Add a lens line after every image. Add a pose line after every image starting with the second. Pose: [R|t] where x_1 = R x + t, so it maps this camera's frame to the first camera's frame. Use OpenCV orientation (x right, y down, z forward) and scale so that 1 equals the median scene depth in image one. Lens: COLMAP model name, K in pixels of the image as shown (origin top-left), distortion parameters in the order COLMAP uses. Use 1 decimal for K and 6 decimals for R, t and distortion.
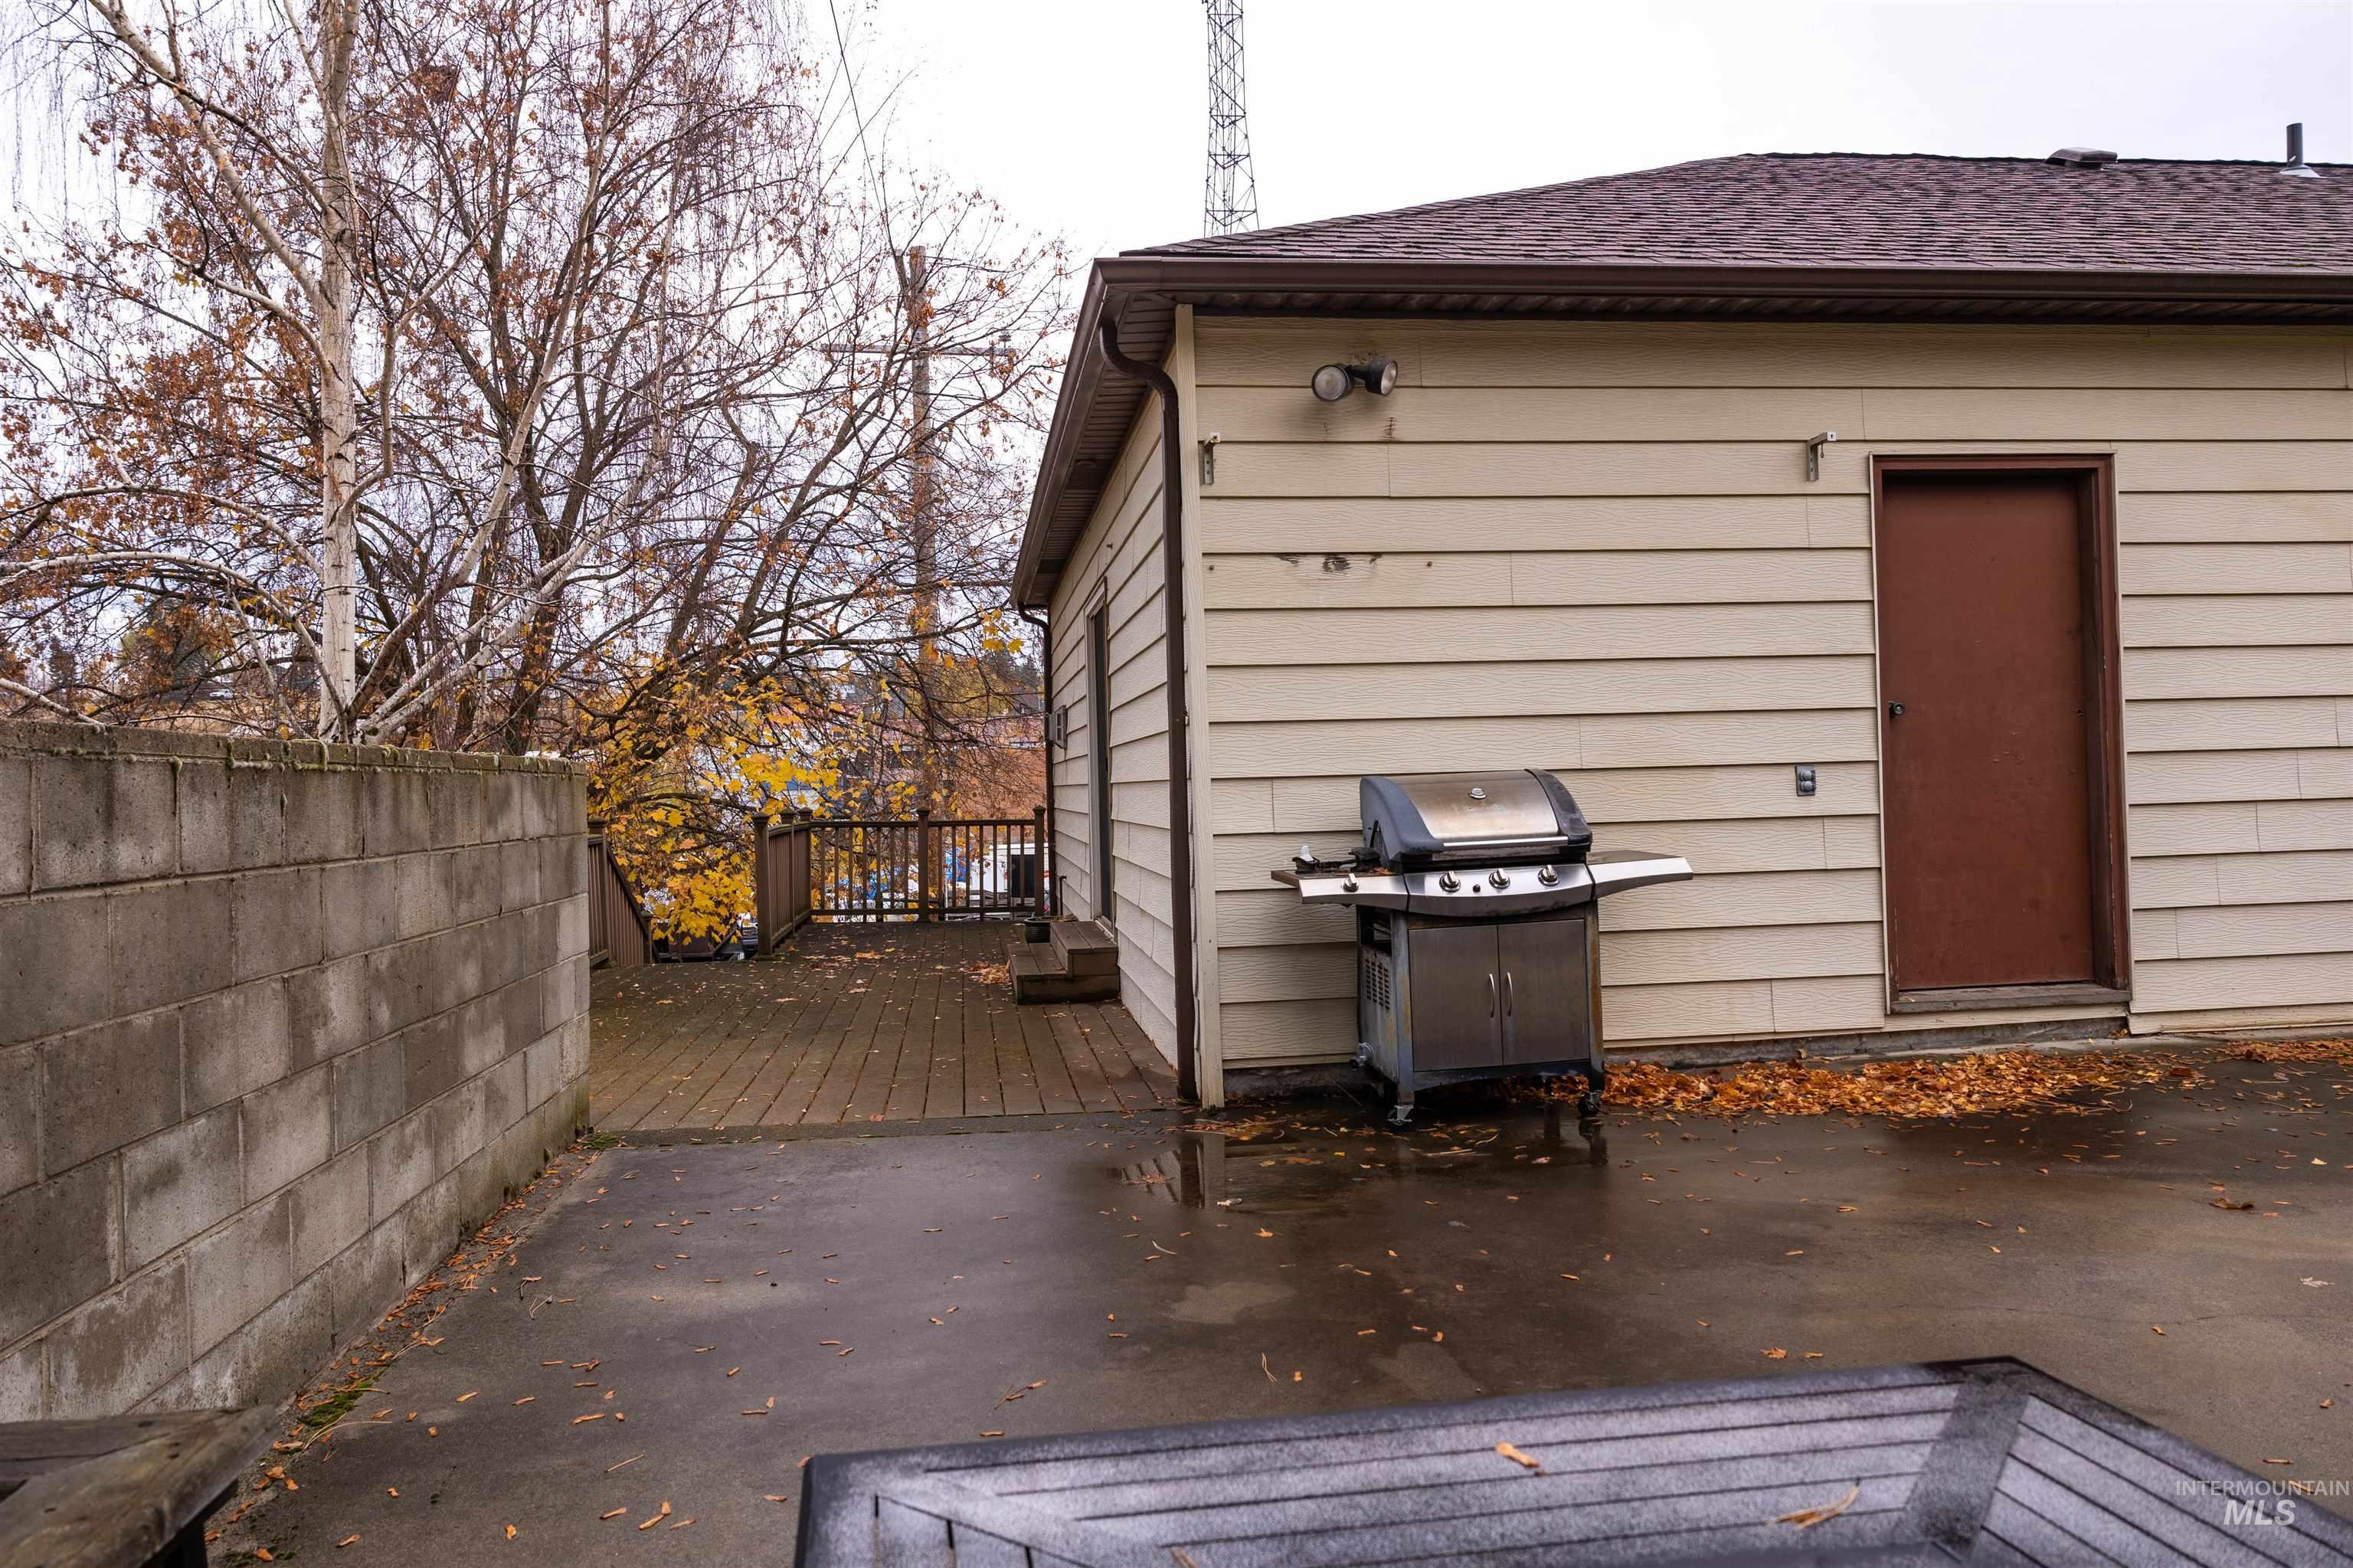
lens RADIAL K [[1578.0, 0, 1165.2], [0, 1578.0, 776.1], [0, 0, 1]] dist [-0.002196, 0.002030]
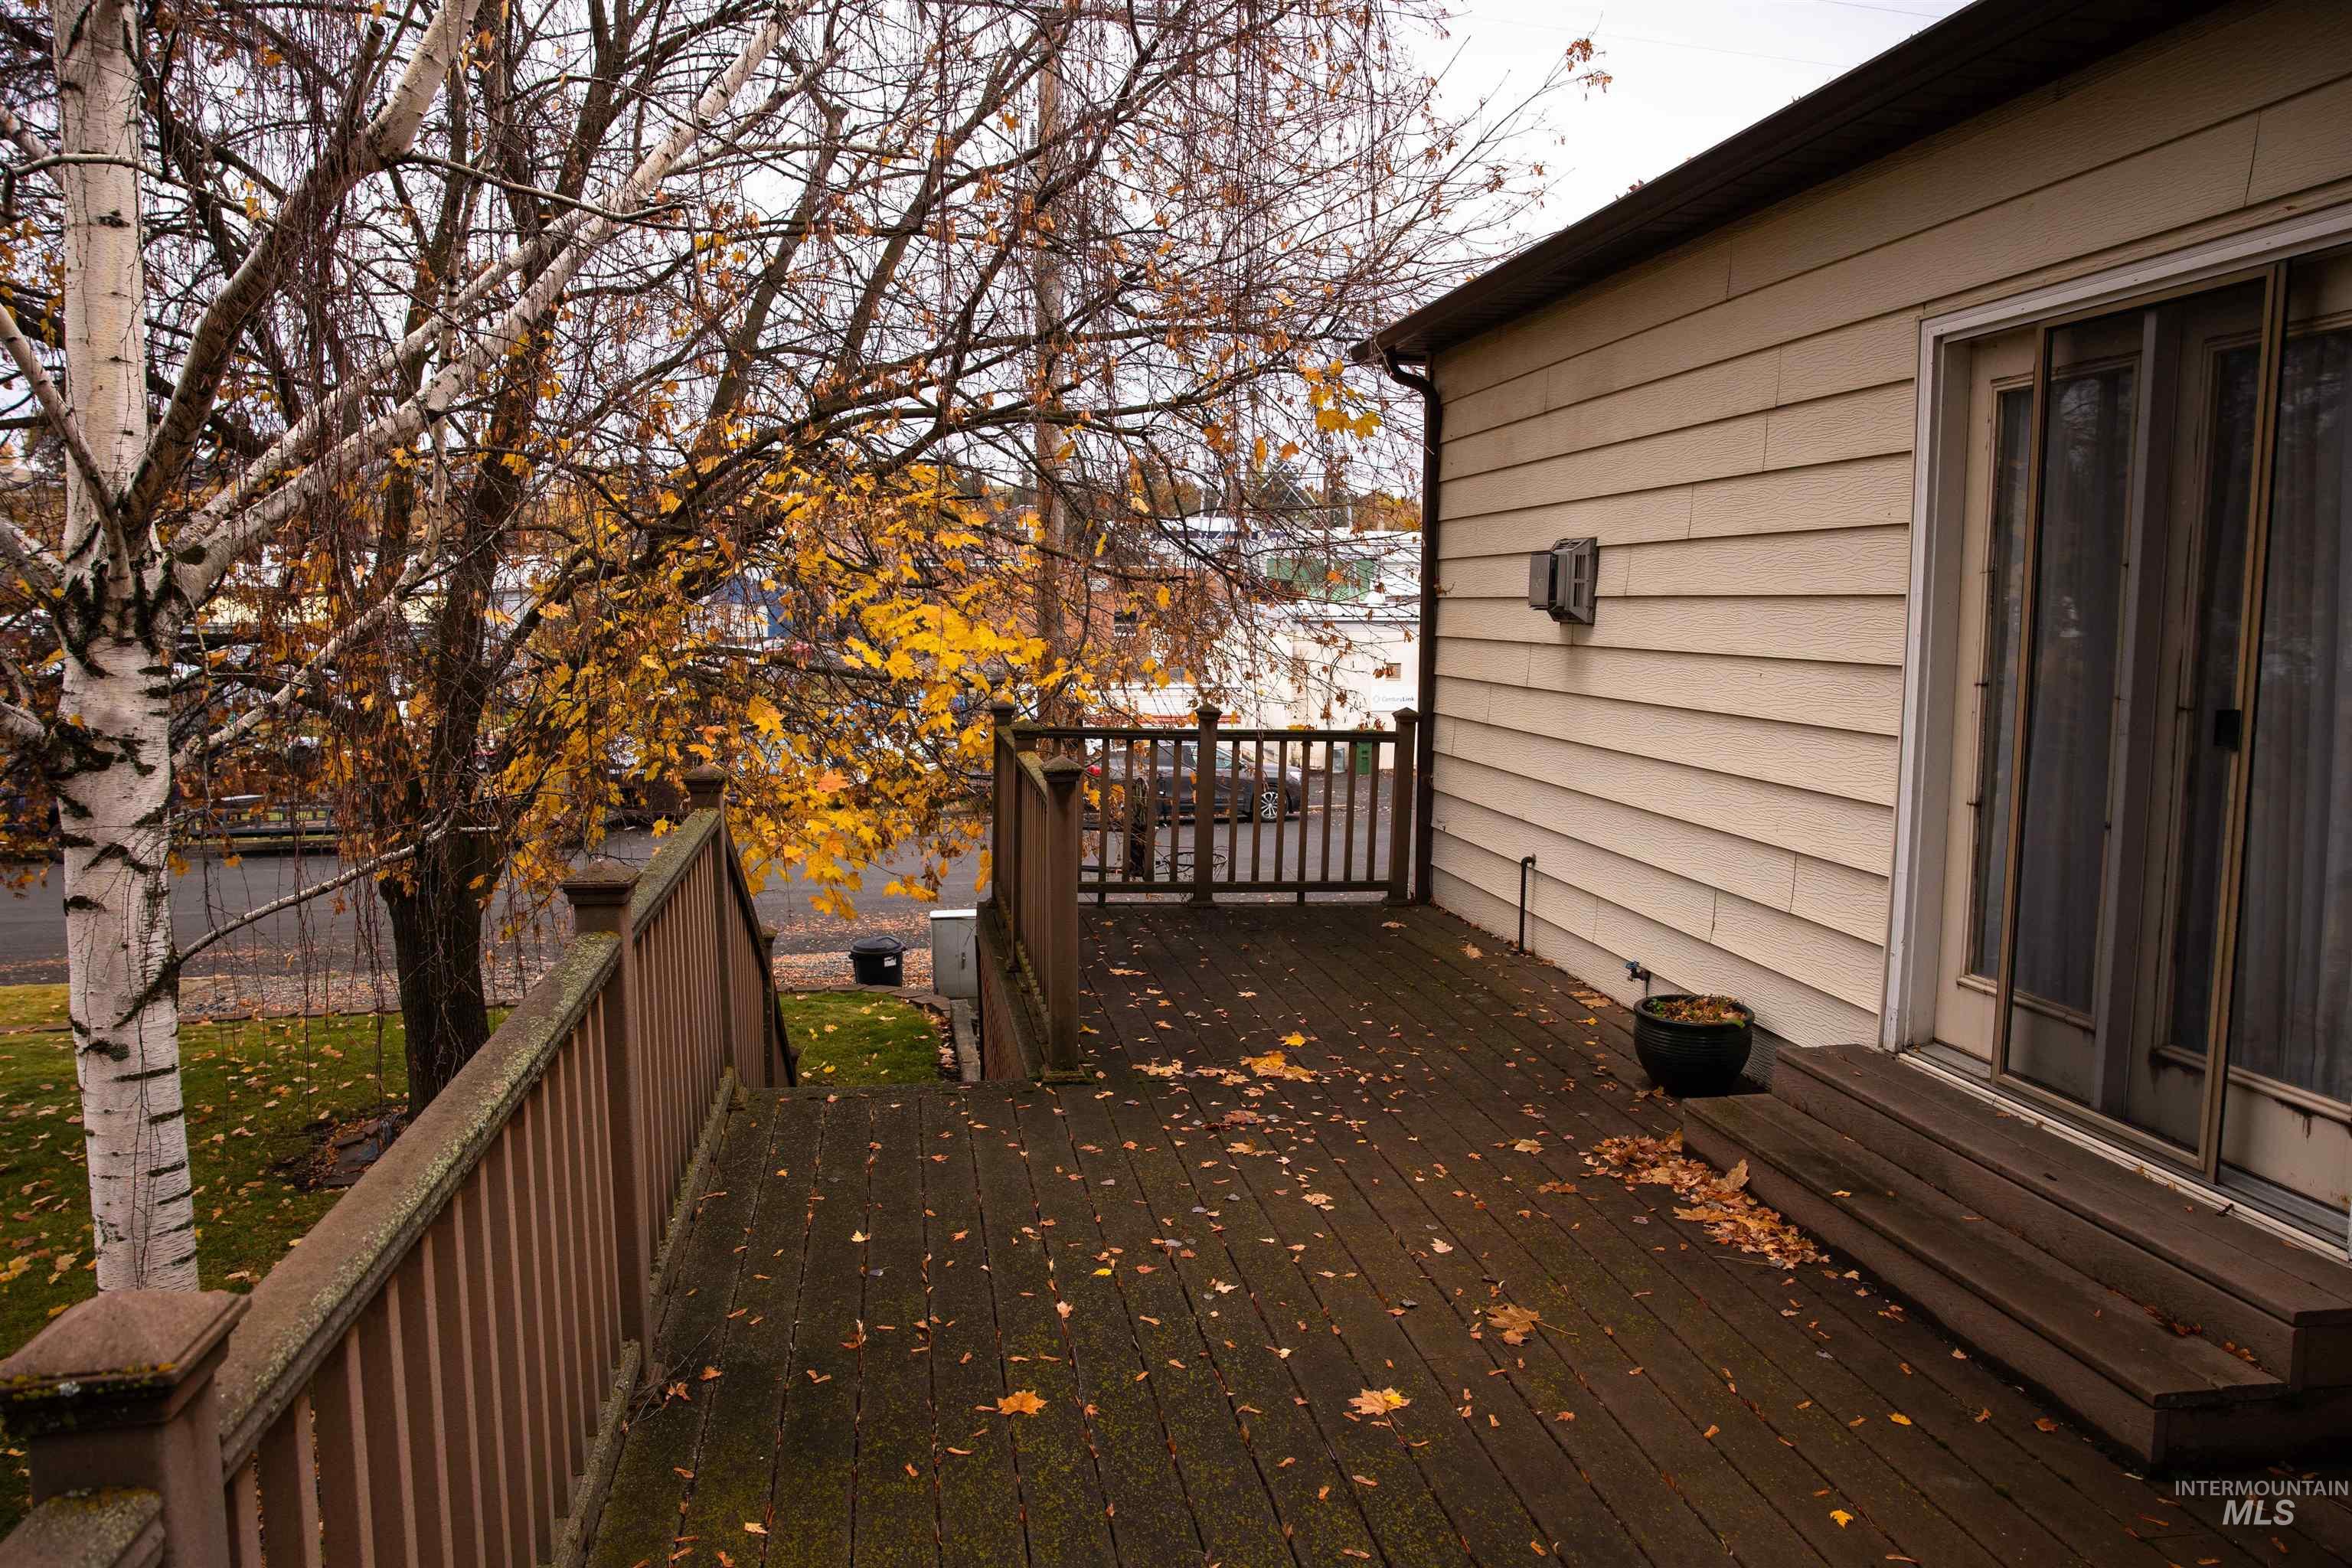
lens RADIAL K [[1577.3, 0, 1164.7], [0, 1577.3, 776.1], [0, 0, 1]] dist [-0.002196, 0.002030]
pose [[0.998951, 0.028689, 0.035689, -0.216871], [-0.032553, 0.993077, 0.112868, -0.022256], [-0.032204, -0.113911, 0.992969, 0.482987]]
